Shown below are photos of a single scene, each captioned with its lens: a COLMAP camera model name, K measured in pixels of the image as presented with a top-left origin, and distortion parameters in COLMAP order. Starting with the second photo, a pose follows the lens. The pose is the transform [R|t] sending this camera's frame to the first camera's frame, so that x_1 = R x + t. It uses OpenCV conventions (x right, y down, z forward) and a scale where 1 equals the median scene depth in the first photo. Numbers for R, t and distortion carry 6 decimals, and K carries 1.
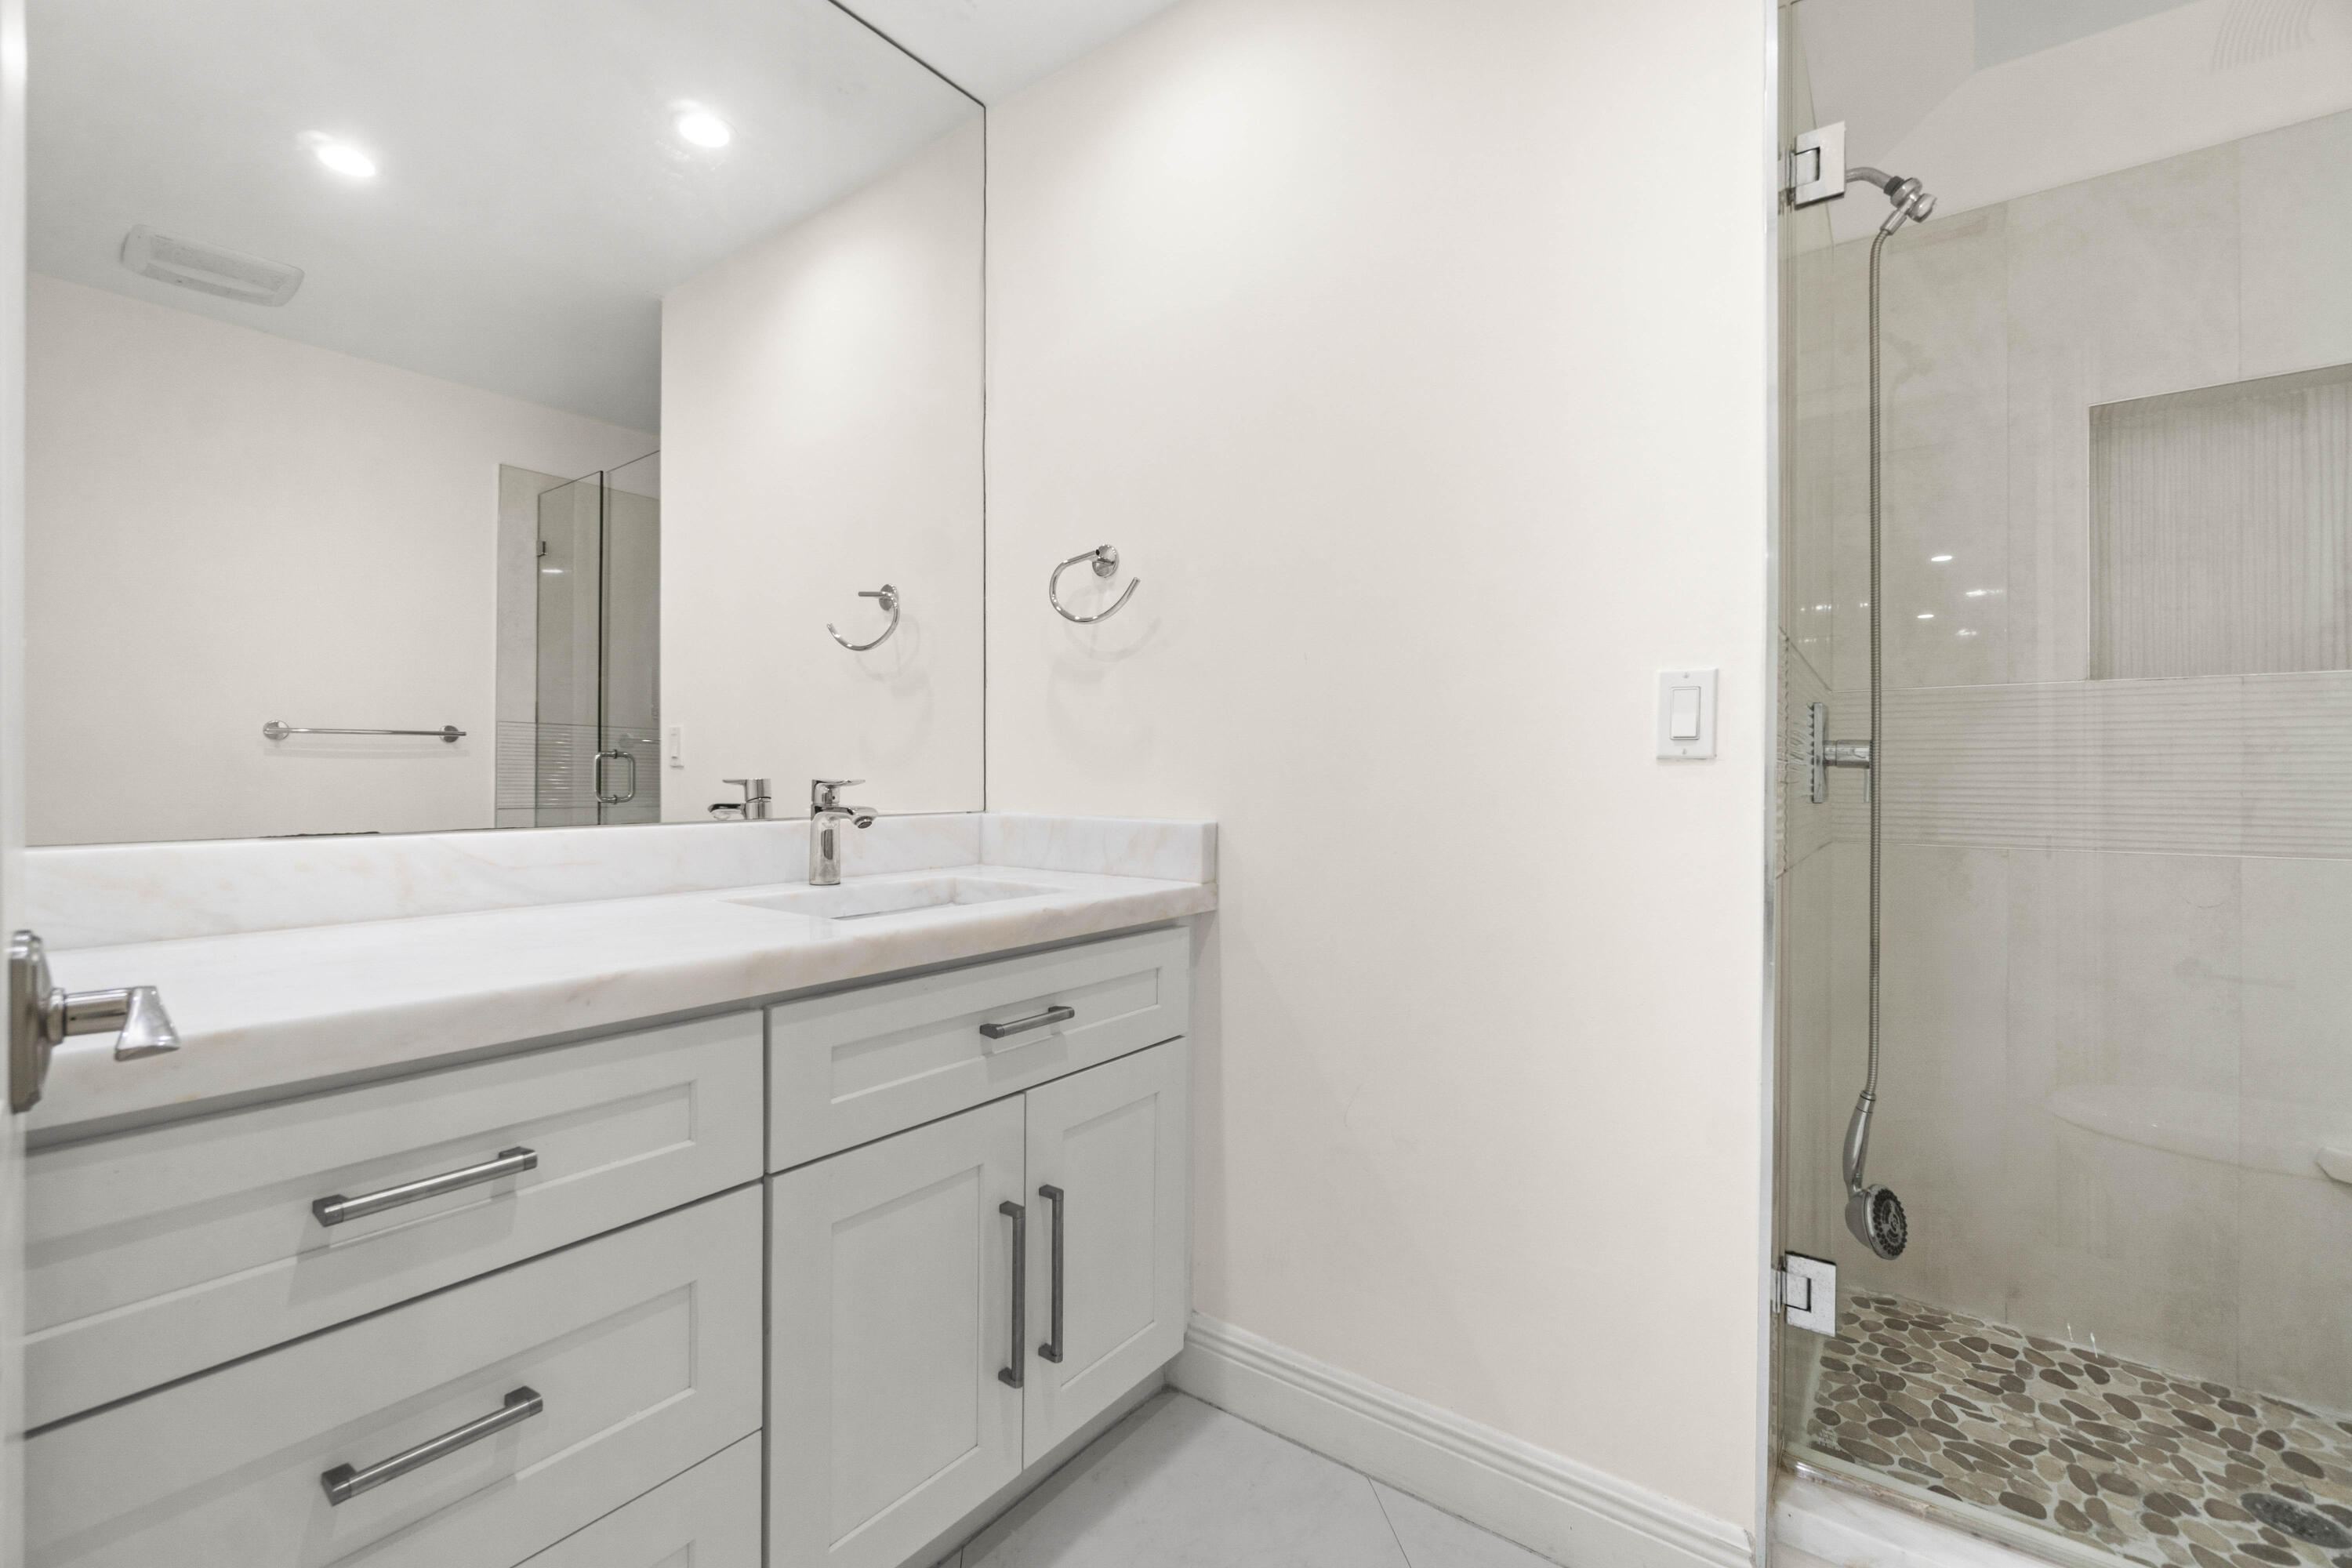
lens RADIAL K [[1016.0, 0, 1168.4], [0, 1016.0, 774.4], [0, 0, 1]] dist [-0.002319, 0.001219]
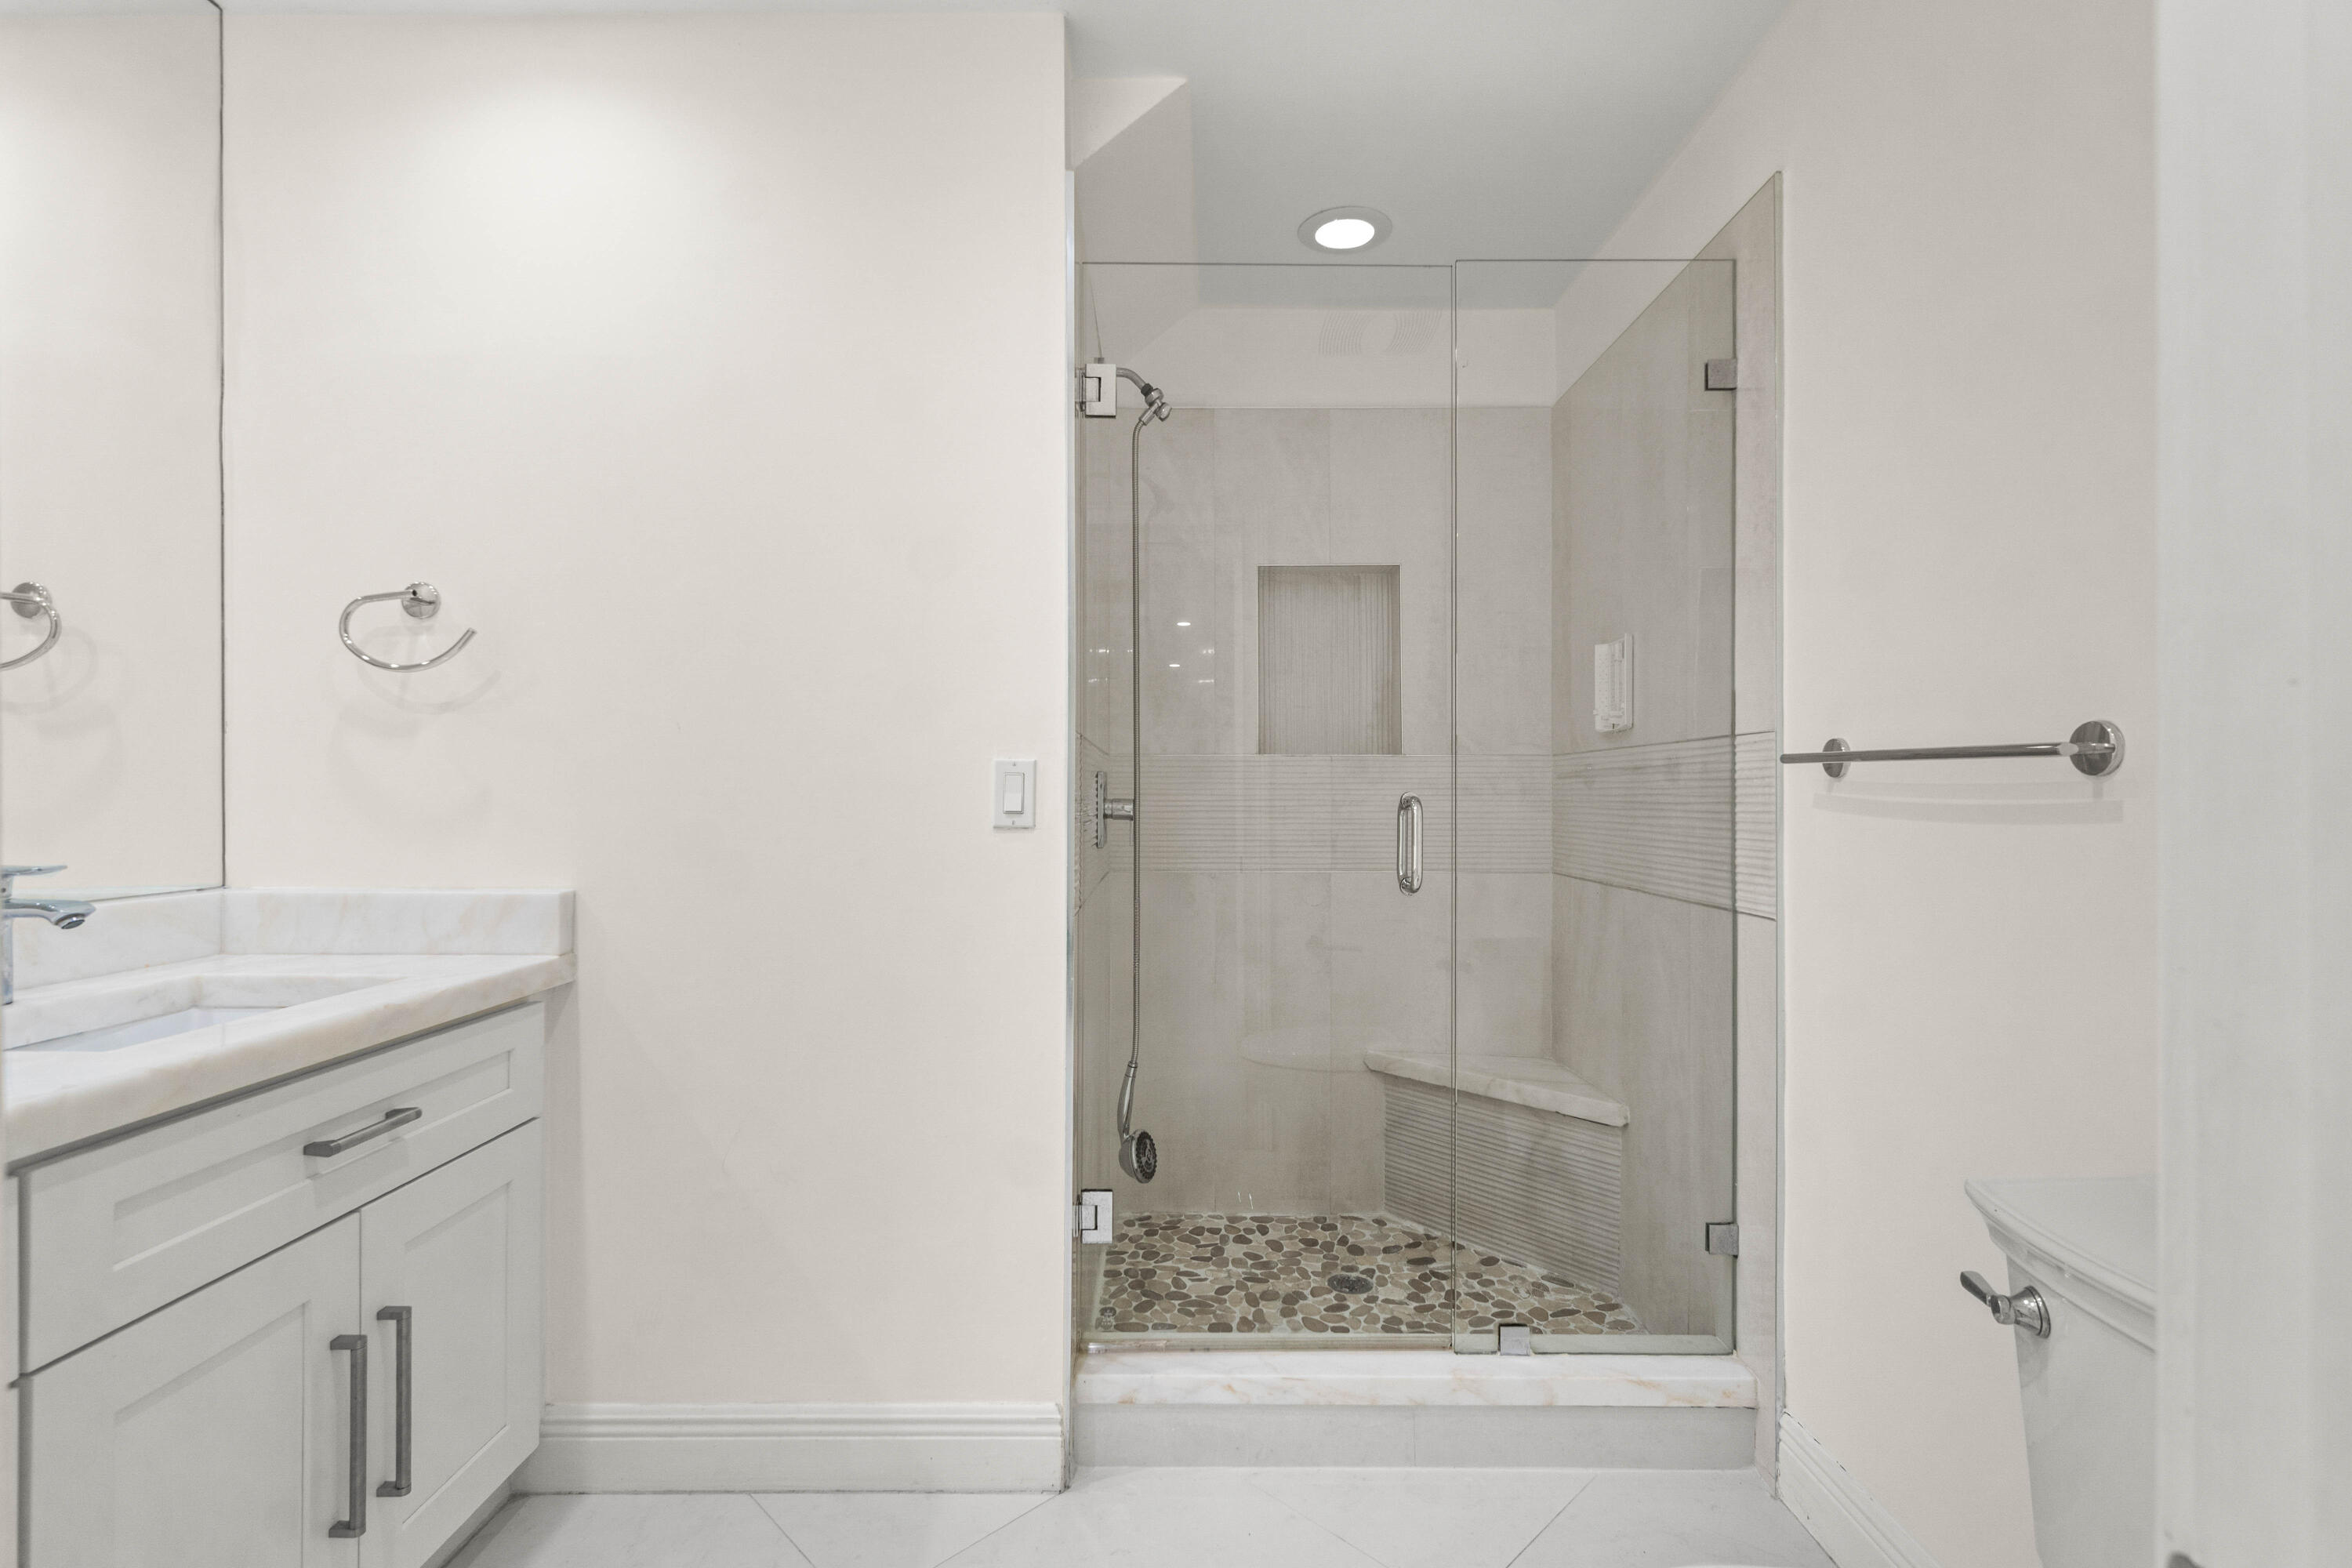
lens RADIAL K [[1033.3, 0, 1188.0], [0, 1033.3, 798.6], [0, 0, 1]] dist [-0.001316, 0.000067]
pose [[0.793863, -0.003795, 0.608085, -0.086068], [0.002422, 0.999992, 0.003078, -0.041643], [-0.608092, -0.000971, 0.793866, -0.134753]]
